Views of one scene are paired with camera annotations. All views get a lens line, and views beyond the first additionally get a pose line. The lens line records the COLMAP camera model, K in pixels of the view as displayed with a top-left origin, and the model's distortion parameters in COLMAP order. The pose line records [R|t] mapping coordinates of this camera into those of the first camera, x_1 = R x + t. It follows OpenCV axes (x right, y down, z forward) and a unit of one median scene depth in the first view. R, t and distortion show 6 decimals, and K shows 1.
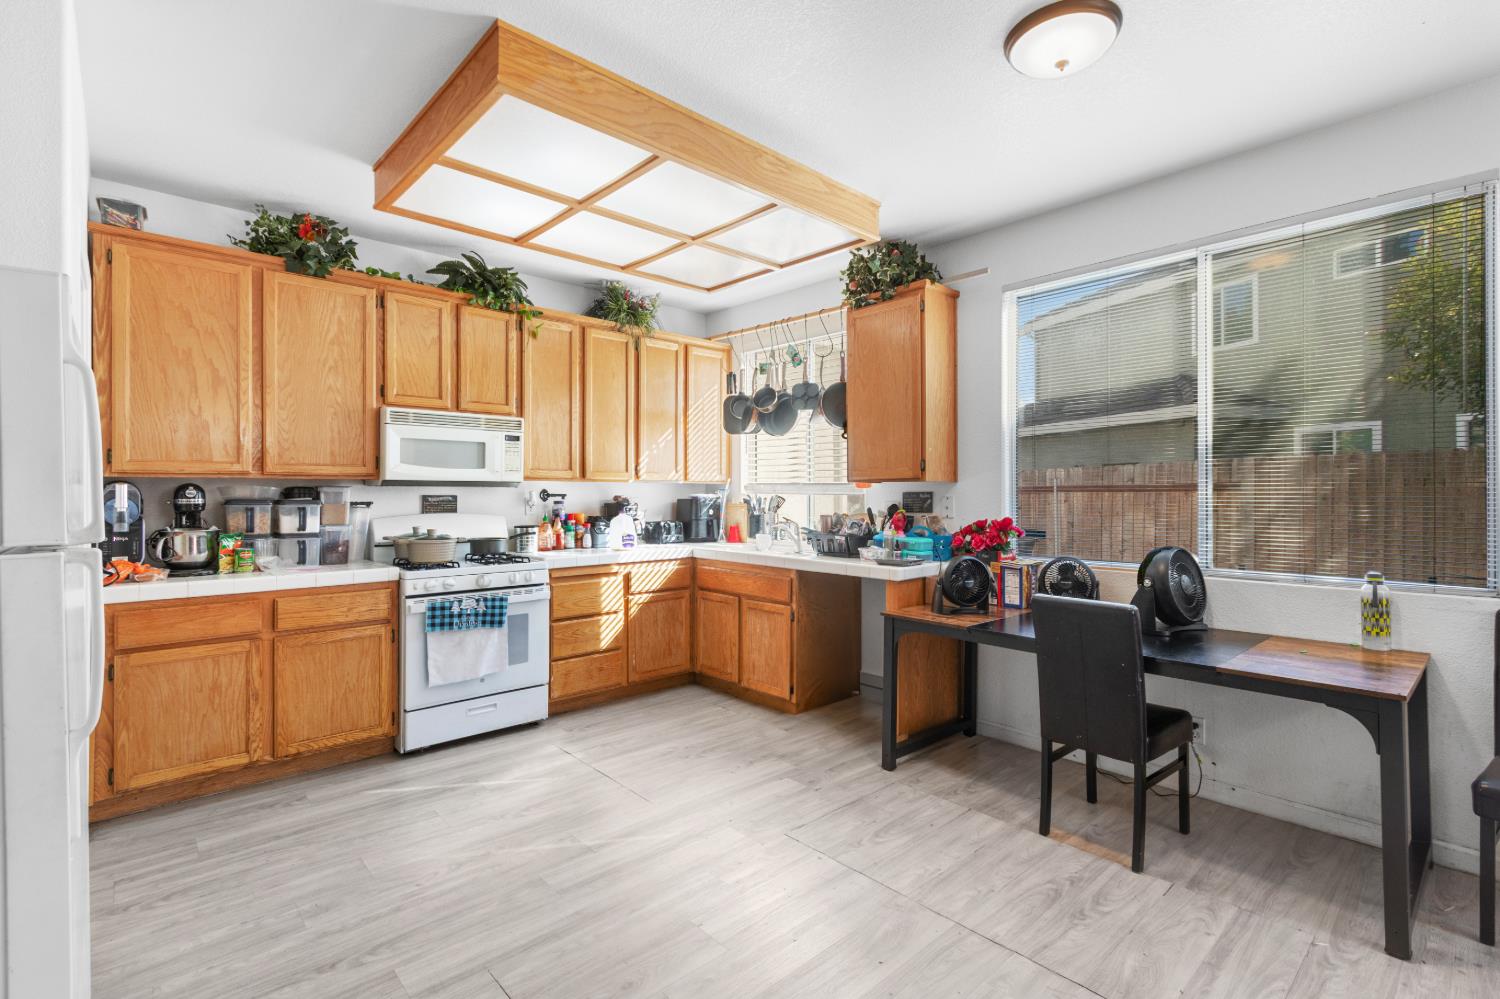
lens RADIAL K [[691.6, 0, 737.2], [0, 691.6, 491.0], [0, 0, 1]] dist [0.007010, -0.001101]
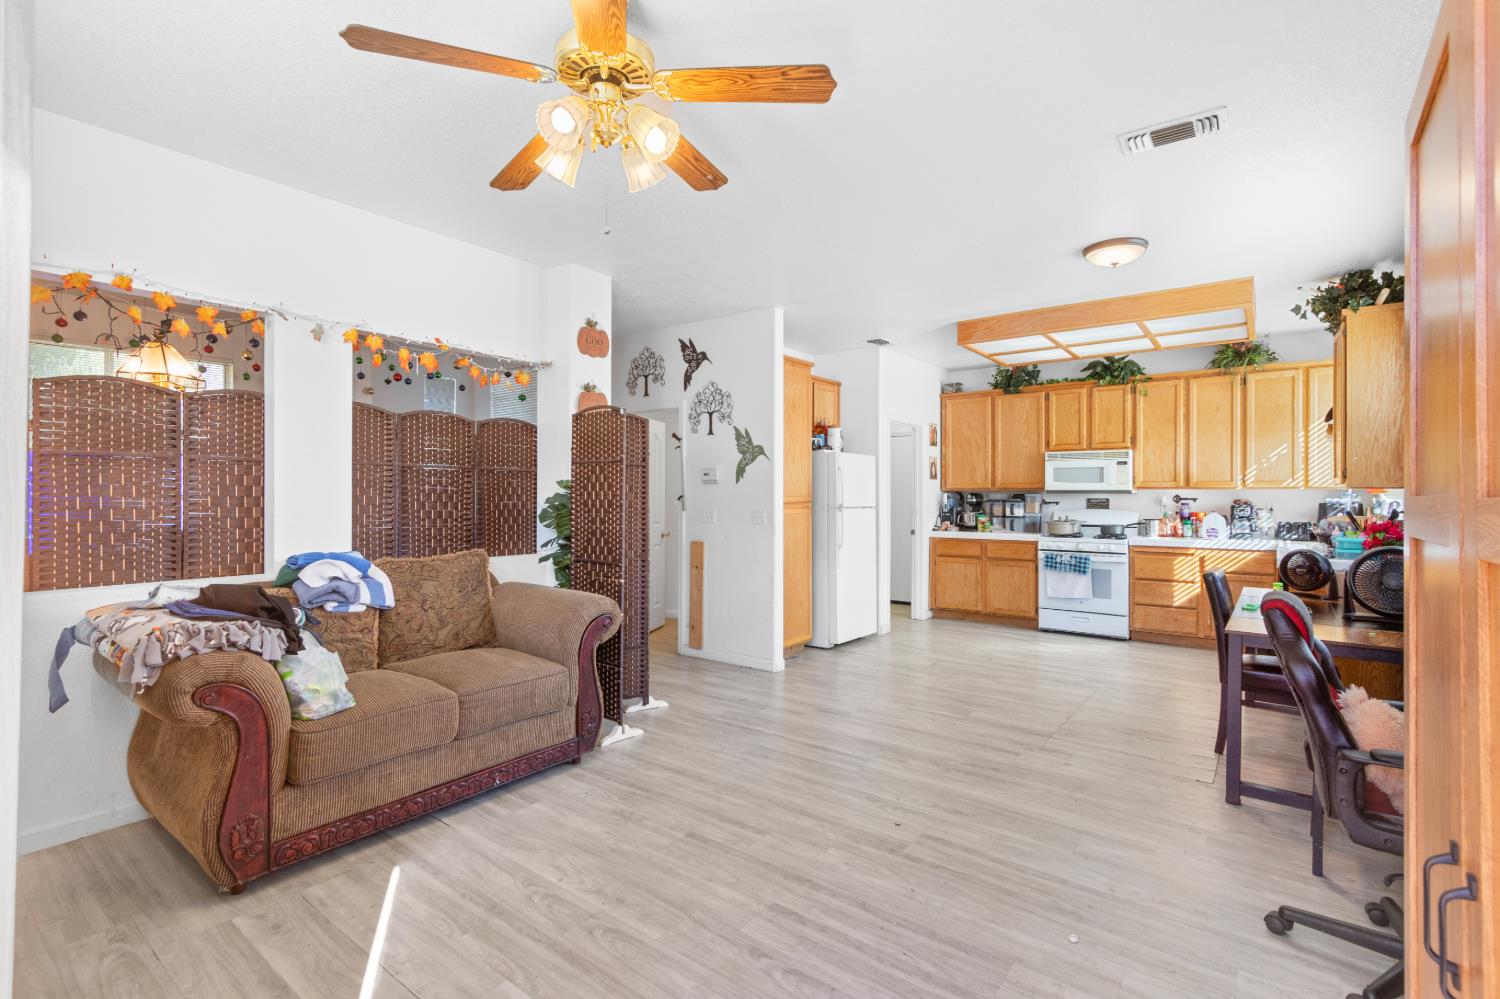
lens RADIAL K [[691.6, 0, 737.7], [0, 691.6, 495.1], [0, 0, 1]] dist [0.007010, -0.001101]
pose [[0.173543, -0.000689, -0.984826, 1.306087], [-0.000107, 1.000000, -0.000719, -0.000909], [0.984826, 0.000230, 0.173543, -0.188473]]
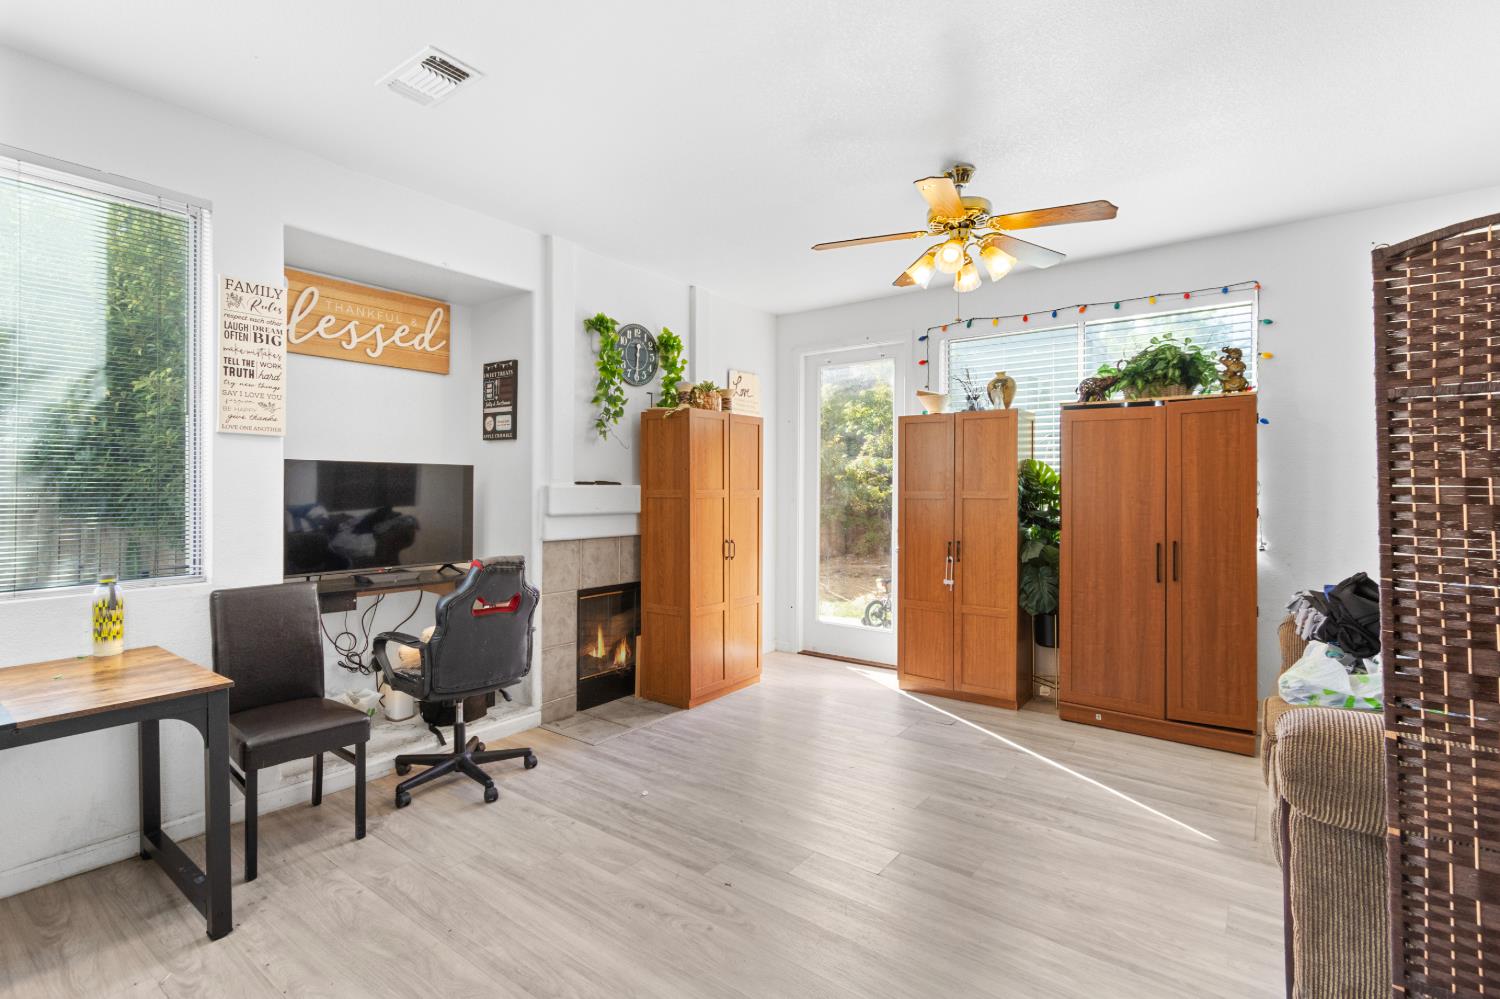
lens RADIAL K [[691.6, 0, 725.8], [0, 691.6, 494.8], [0, 0, 1]] dist [0.007010, -0.001101]
pose [[-0.170404, -0.006984, 0.985350, -0.112256], [-0.005863, 0.999964, 0.006073, 0.000504], [-0.985357, -0.004742, -0.170439, 0.253250]]
